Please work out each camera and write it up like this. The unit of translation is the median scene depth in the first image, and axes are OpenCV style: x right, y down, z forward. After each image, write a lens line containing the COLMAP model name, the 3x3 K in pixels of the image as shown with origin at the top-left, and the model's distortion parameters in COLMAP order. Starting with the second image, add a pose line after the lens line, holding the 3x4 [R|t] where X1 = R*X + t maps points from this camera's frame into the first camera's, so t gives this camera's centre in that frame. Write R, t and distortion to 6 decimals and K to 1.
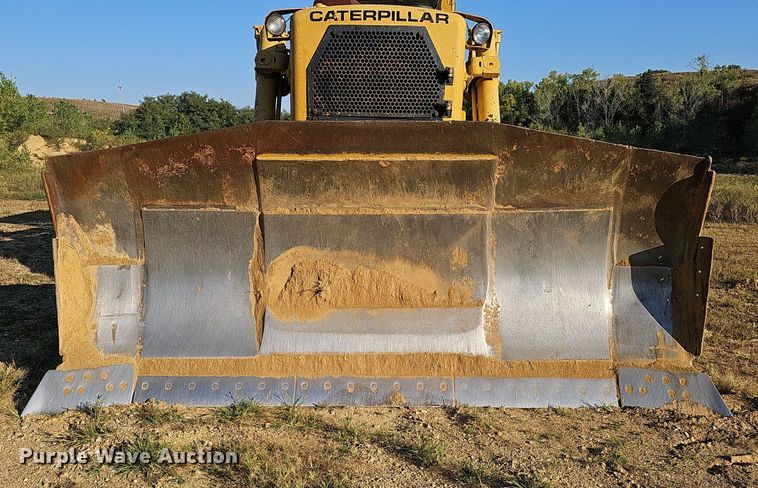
lens RADIAL K [[634.9, 0, 370.9], [0, 634.9, 295.9], [0, 0, 1]] dist [0.079281, -0.049110]
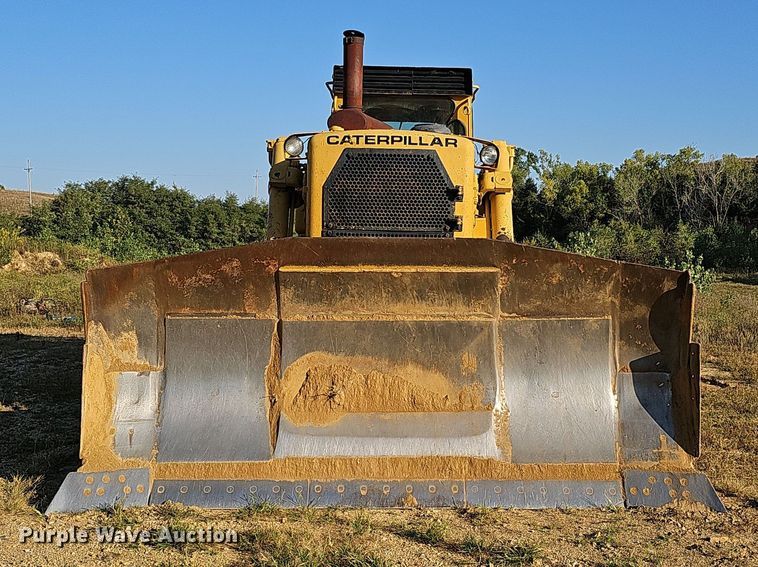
lens RADIAL K [[930.0, 0, 403.1], [0, 930.0, 283.5], [0, 0, 1]] dist [0.165053, 0.000000]
pose [[0.999808, 0.001768, 0.019491, 0.001428], [0.002036, 0.981106, -0.193458, 0.108766], [-0.019465, 0.193461, 0.980915, -0.527262]]
